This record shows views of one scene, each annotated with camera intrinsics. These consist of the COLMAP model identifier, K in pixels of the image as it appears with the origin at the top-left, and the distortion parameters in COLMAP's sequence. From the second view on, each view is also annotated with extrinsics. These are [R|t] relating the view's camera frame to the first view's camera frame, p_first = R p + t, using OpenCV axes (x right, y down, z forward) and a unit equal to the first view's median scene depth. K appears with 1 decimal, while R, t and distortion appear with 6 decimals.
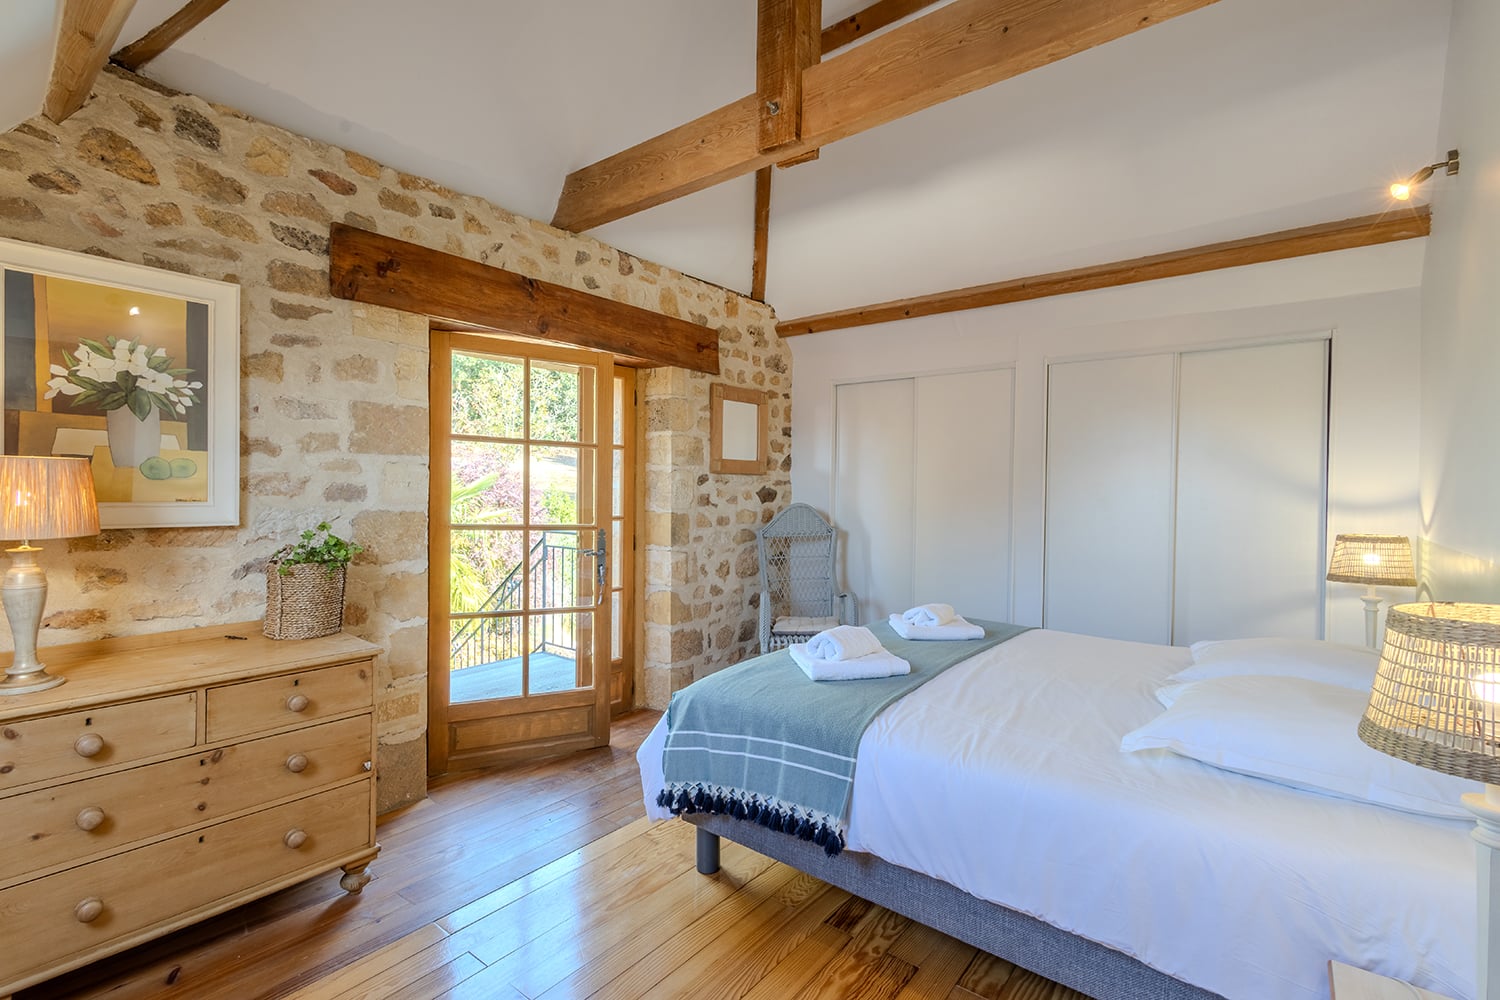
lens RADIAL K [[686.2, 0, 745.3], [0, 686.2, 500.7], [0, 0, 1]] dist [-0.001272, -0.000887]
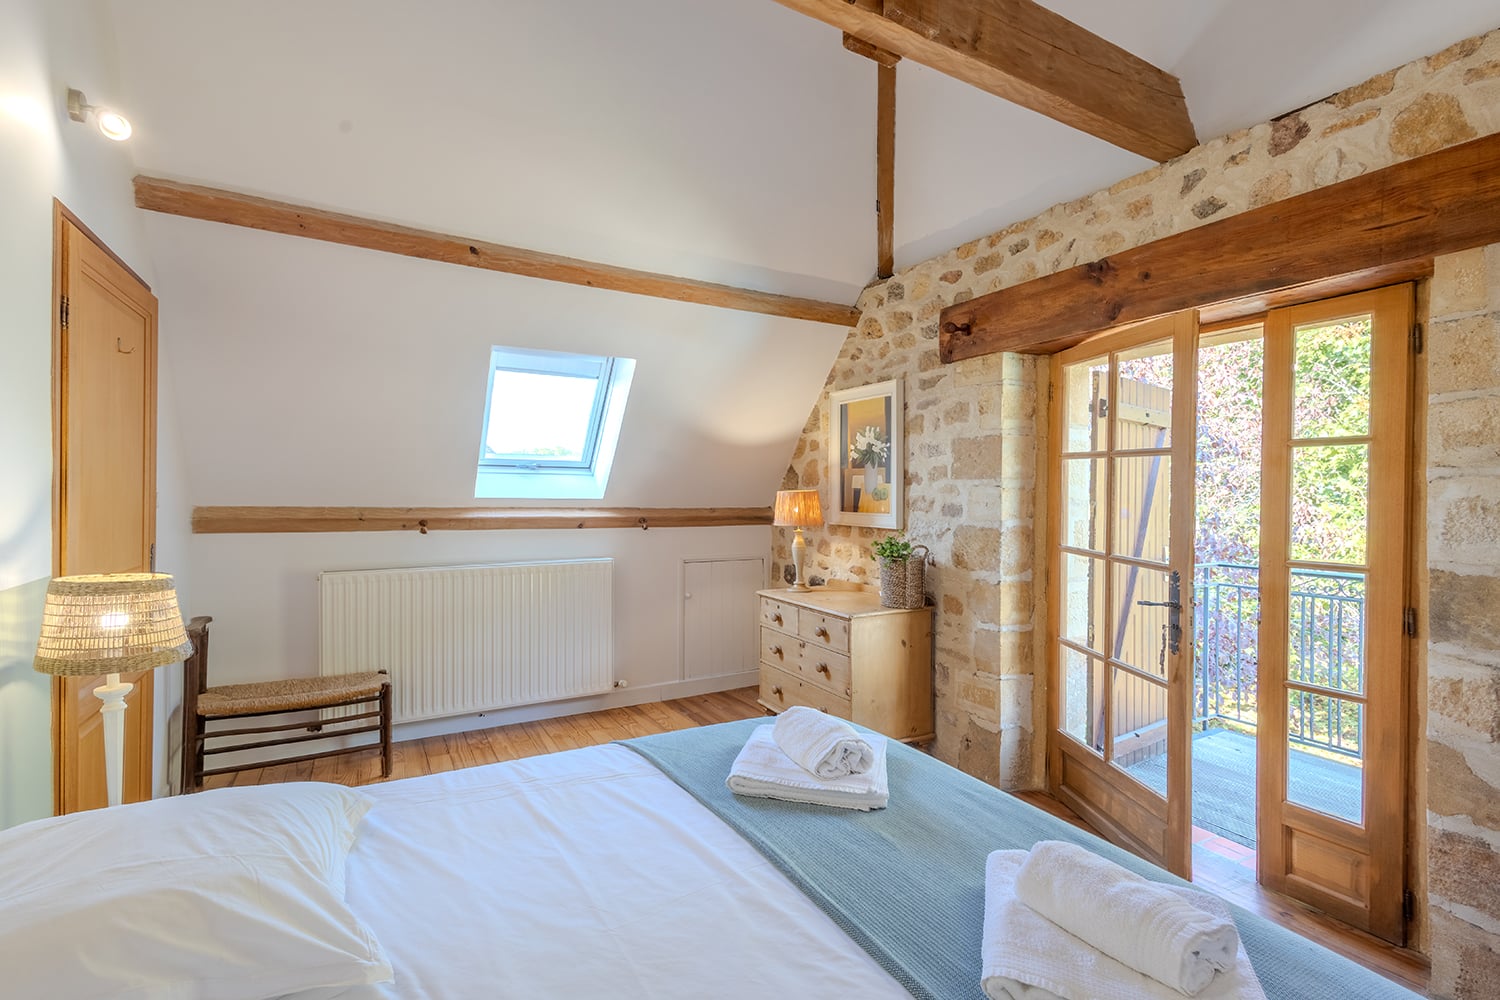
lens RADIAL K [[686.2, 0, 747.8], [0, 686.2, 493.3], [0, 0, 1]] dist [-0.001272, -0.000887]
pose [[-0.386718, -0.011441, -0.922127, 0.788514], [-0.027033, 0.999634, -0.001066, -0.032912], [0.921802, 0.024515, -0.386886, 1.180098]]
